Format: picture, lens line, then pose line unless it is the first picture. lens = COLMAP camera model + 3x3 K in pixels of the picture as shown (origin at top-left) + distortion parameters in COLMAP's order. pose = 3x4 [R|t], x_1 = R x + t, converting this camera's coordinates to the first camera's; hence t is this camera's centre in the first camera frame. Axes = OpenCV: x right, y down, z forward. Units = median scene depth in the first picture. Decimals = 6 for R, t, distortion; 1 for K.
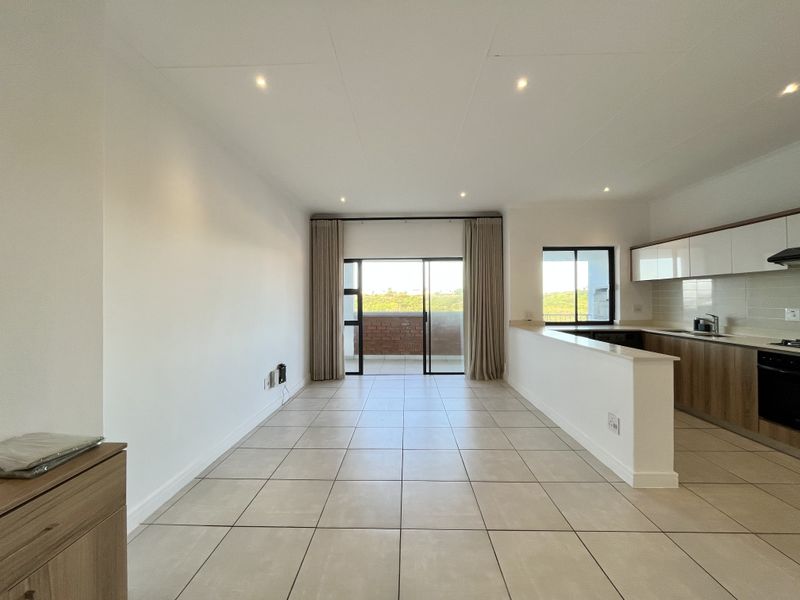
lens RADIAL K [[323.2, 0, 397.0], [0, 323.2, 298.1], [0, 0, 1]] dist [-0.002507, -0.000523]
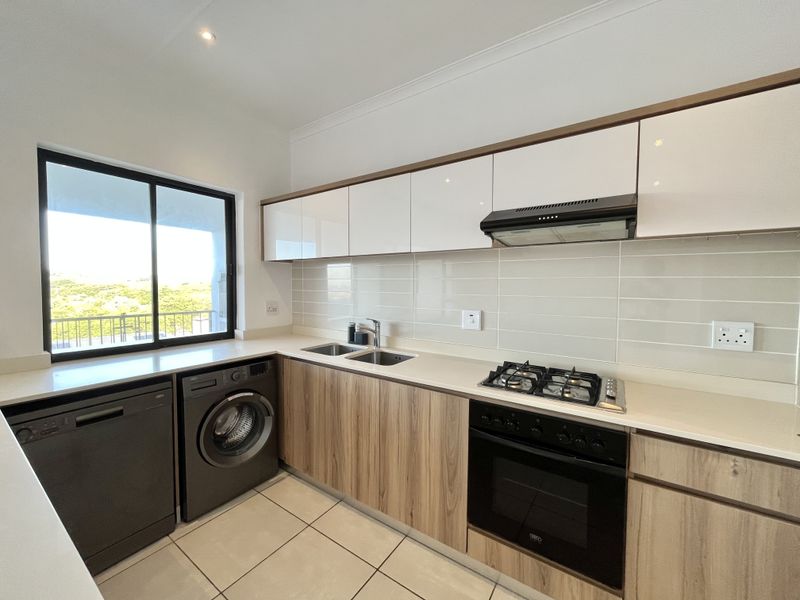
lens RADIAL K [[323.2, 0, 397.0], [0, 323.2, 298.1], [0, 0, 1]] dist [-0.002507, -0.000523]
pose [[0.541503, -0.025085, 0.840325, 0.368514], [-0.013299, 0.999174, 0.038397, -0.011119], [-0.840594, -0.031967, 0.540722, 0.482912]]
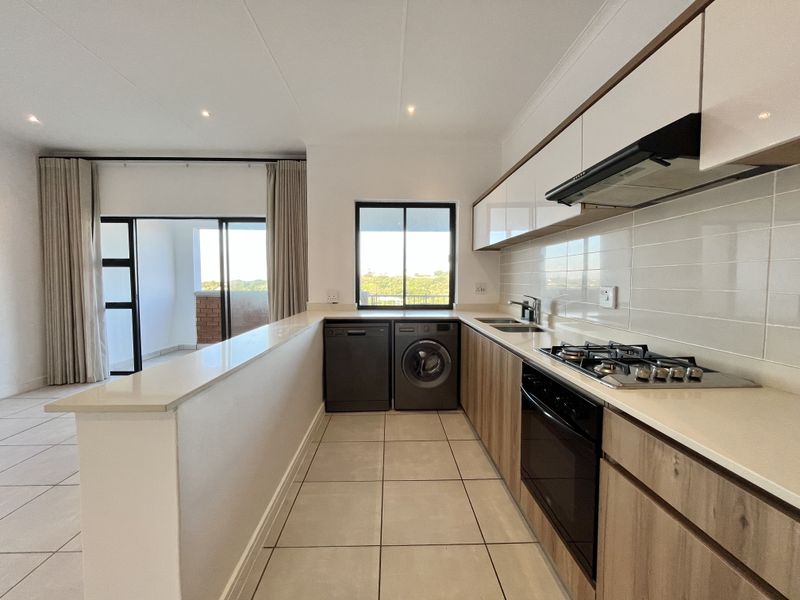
lens RADIAL K [[324.8, 0, 396.7], [0, 324.8, 300.2], [0, 0, 1]] dist [-0.001083, -0.000207]
pose [[0.998491, 0.005221, 0.054665, 0.511518], [-0.008770, 0.997854, 0.064885, 0.013577], [-0.054209, -0.065267, 0.996394, 0.267307]]
